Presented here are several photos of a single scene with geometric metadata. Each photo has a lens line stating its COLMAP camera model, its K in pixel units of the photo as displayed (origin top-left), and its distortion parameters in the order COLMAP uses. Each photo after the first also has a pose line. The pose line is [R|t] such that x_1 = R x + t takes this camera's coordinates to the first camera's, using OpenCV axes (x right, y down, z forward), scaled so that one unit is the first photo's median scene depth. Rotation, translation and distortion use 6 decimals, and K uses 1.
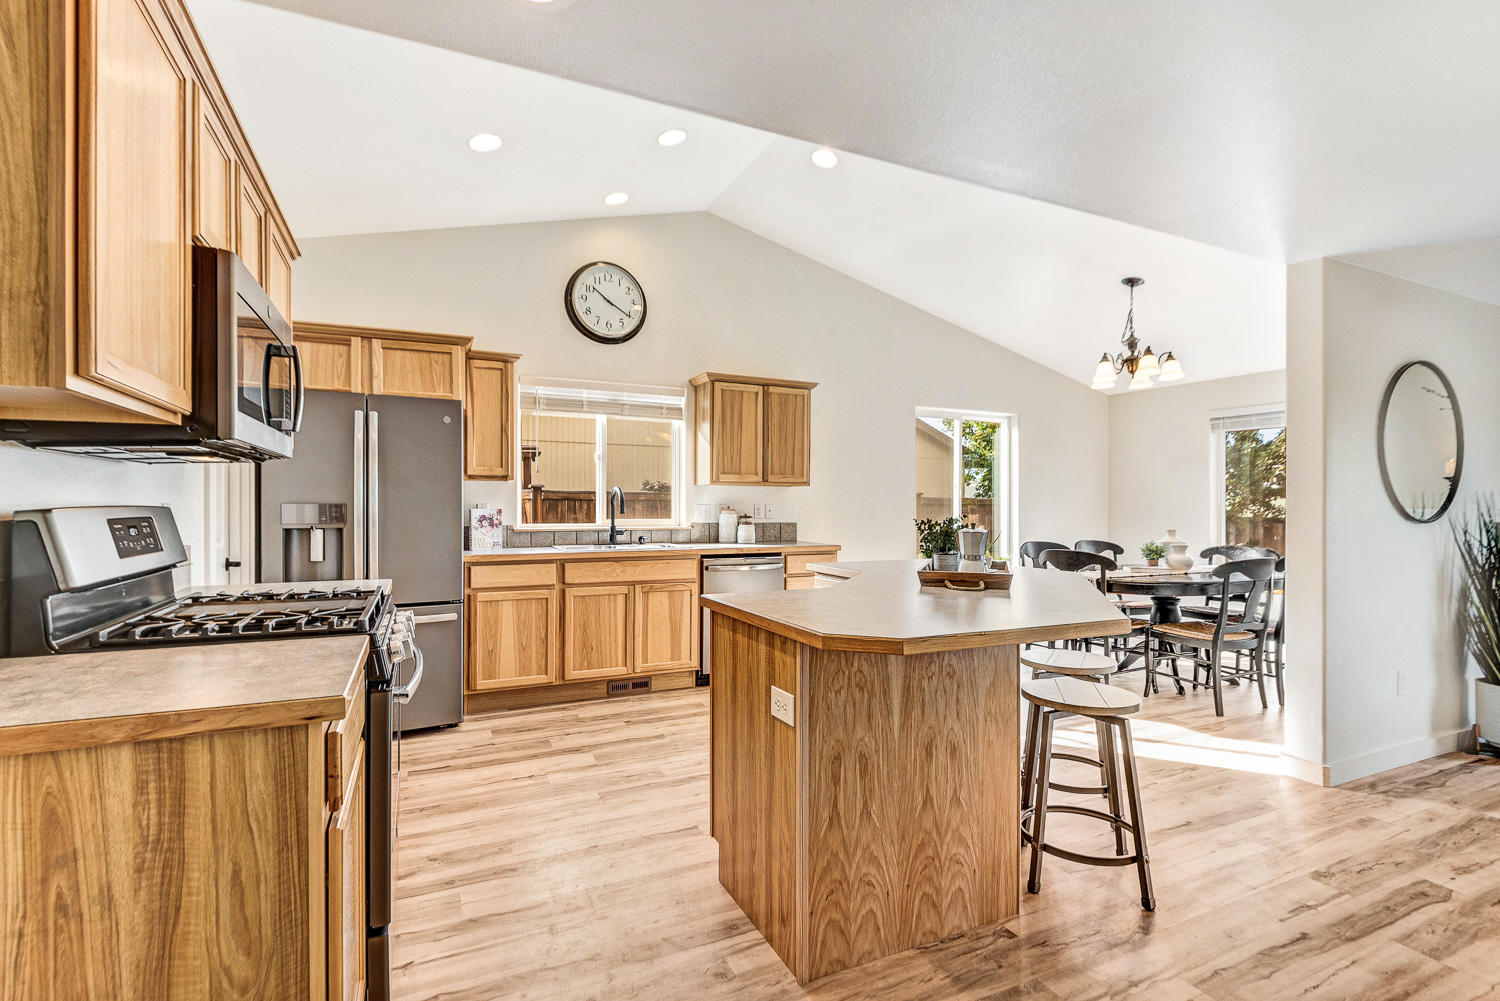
lens RADIAL K [[700.1, 0, 750.0], [0, 700.1, 500.5], [0, 0, 1]] dist [0.005878, -0.000252]
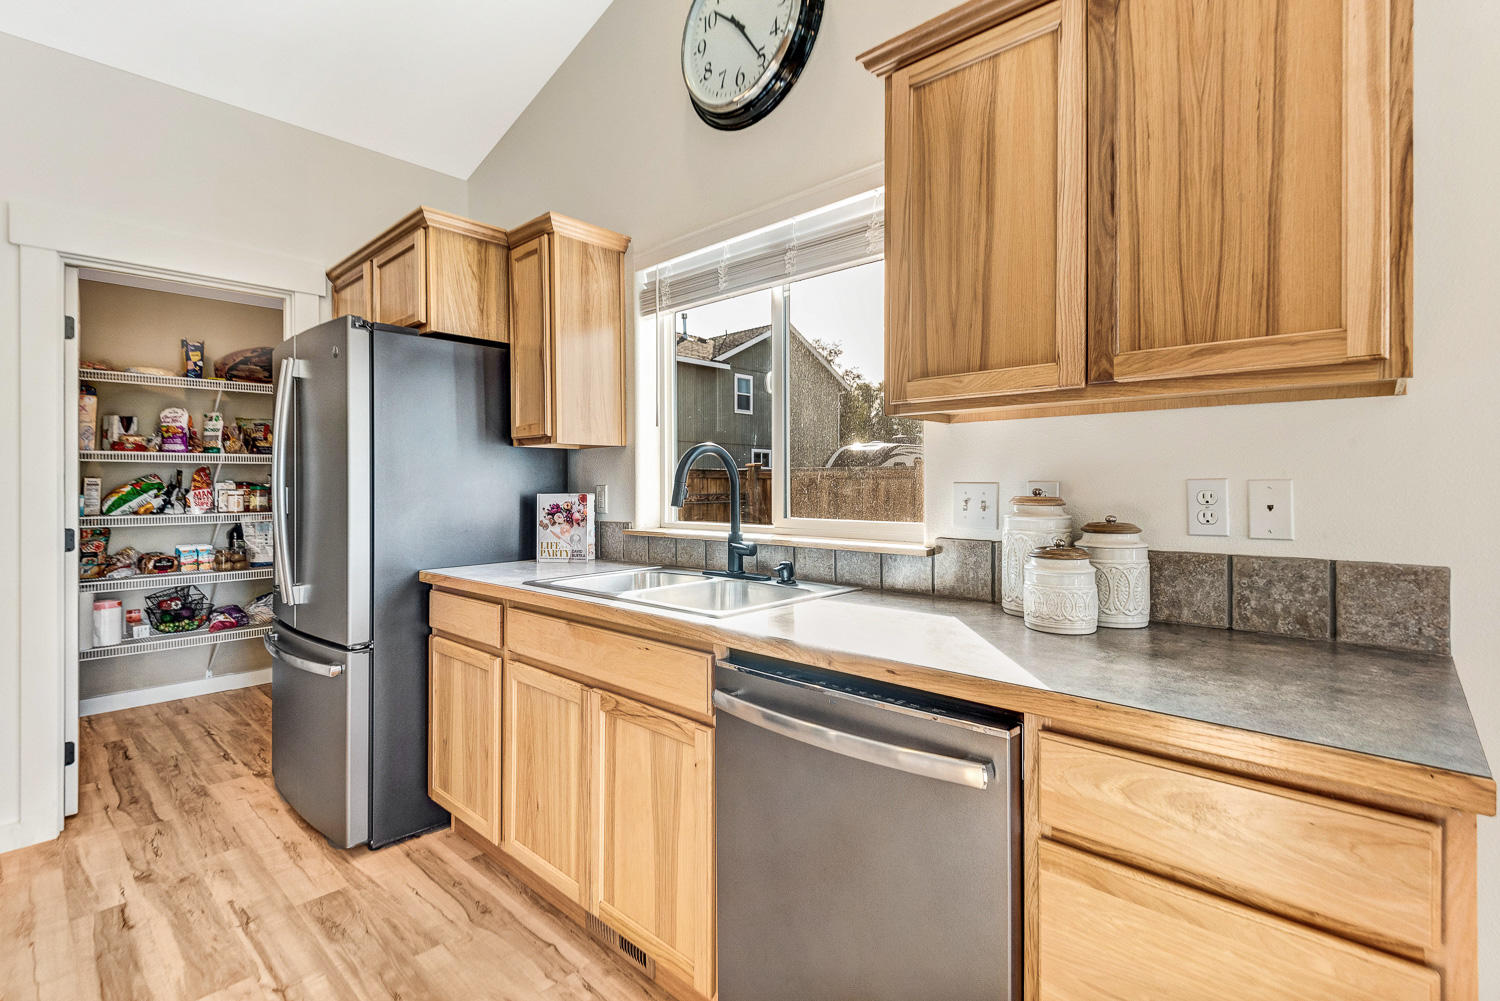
lens RADIAL K [[697.5, 0, 731.0], [0, 697.5, 481.3], [0, 0, 1]] dist [0.017350, -0.000009]
pose [[0.351084, -0.010984, -0.936280, 0.237612], [0.011336, 0.999908, -0.007479, 0.007401], [0.936275, -0.007988, 0.351176, 0.947557]]
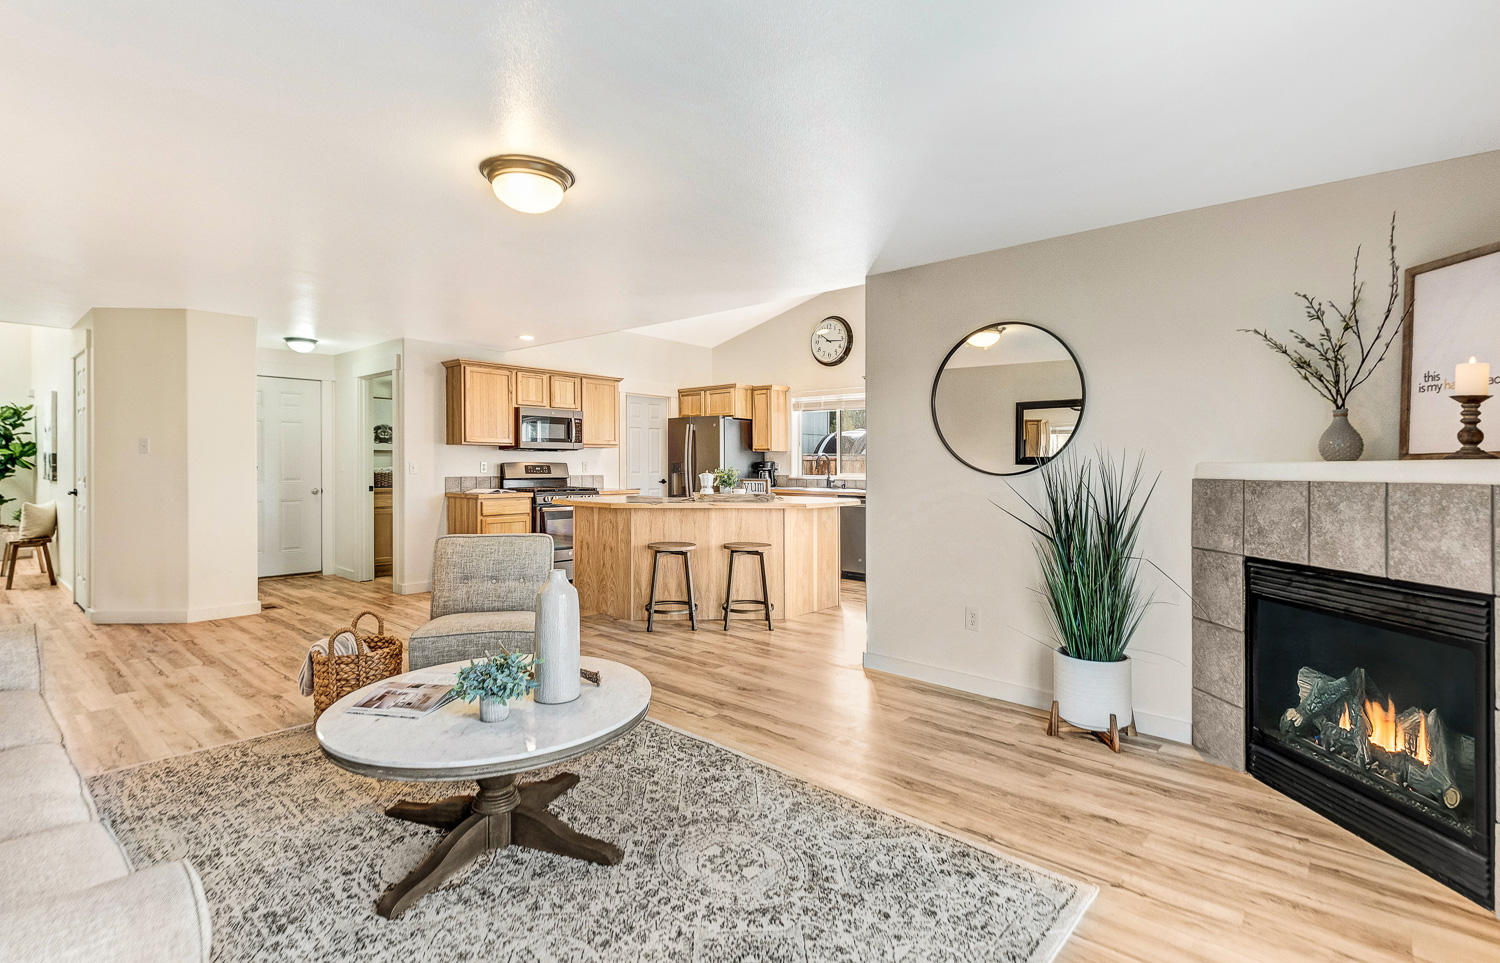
lens RADIAL K [[713.0, 0, 742.0], [0, 713.0, 472.6], [0, 0, 1]] dist [0.002605, -0.000621]
pose [[0.393695, 0.005864, -0.919223, 1.414222], [0.000791, 0.999977, 0.006718, 0.015735], [0.919241, -0.003372, 0.393681, 0.173890]]
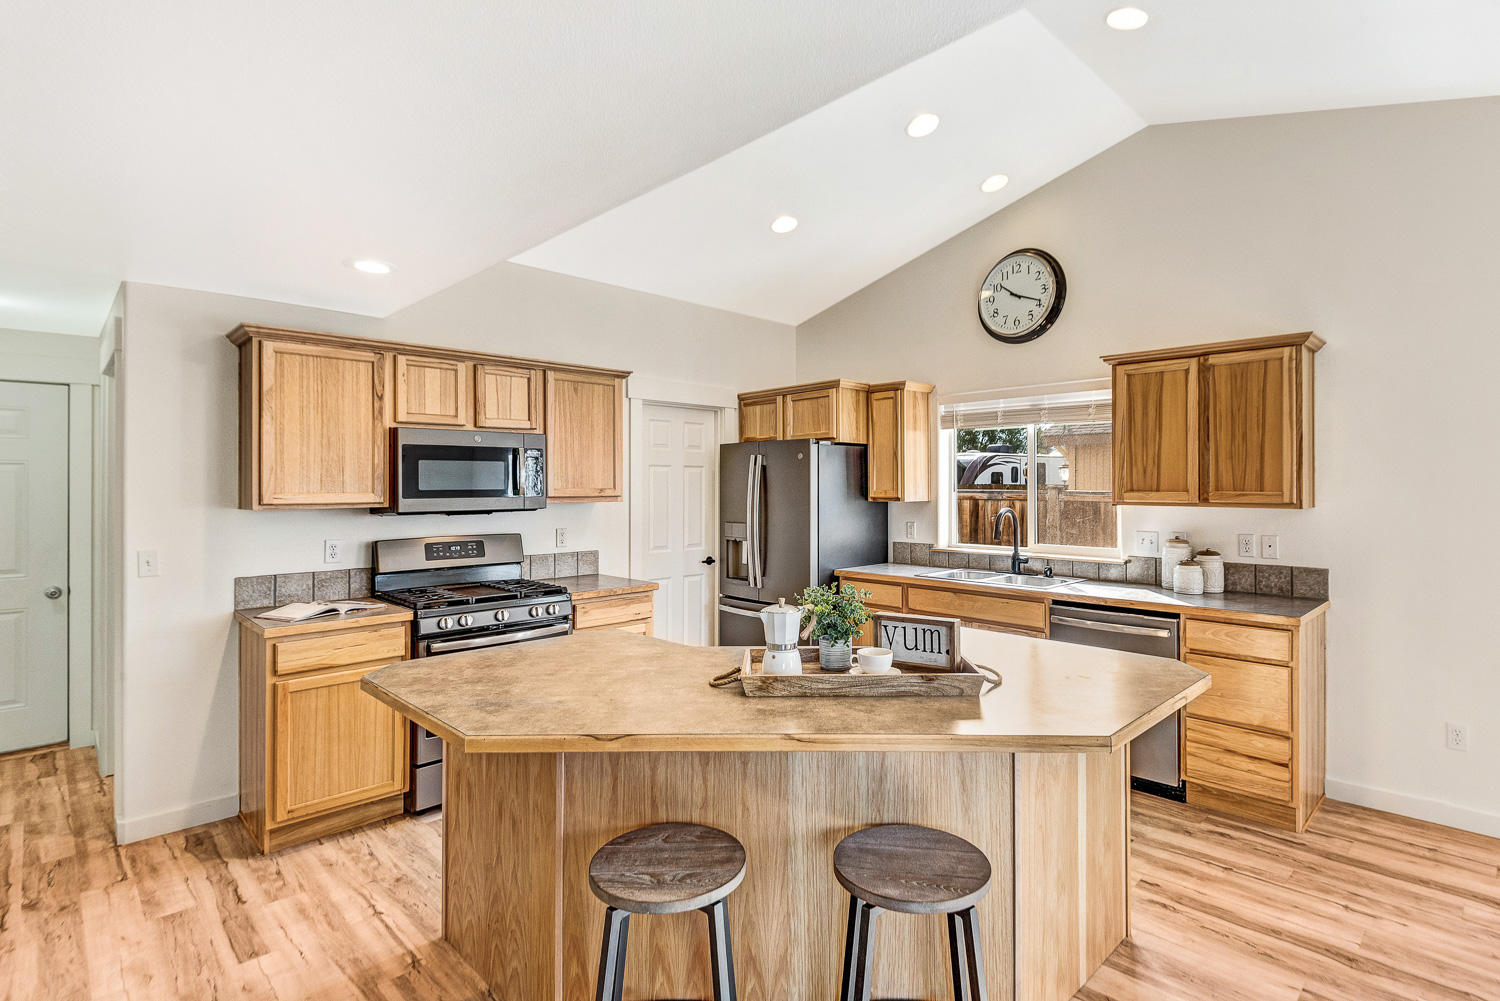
lens RADIAL K [[749.5, 0, 784.6], [0, 749.5, 477.9], [0, 0, 1]] dist [0.029507, -0.000099]
pose [[0.337781, -0.016766, -0.941075, 0.660963], [0.008350, 0.999855, -0.014816, -0.050584], [0.941188, -0.002853, 0.337872, 0.461957]]
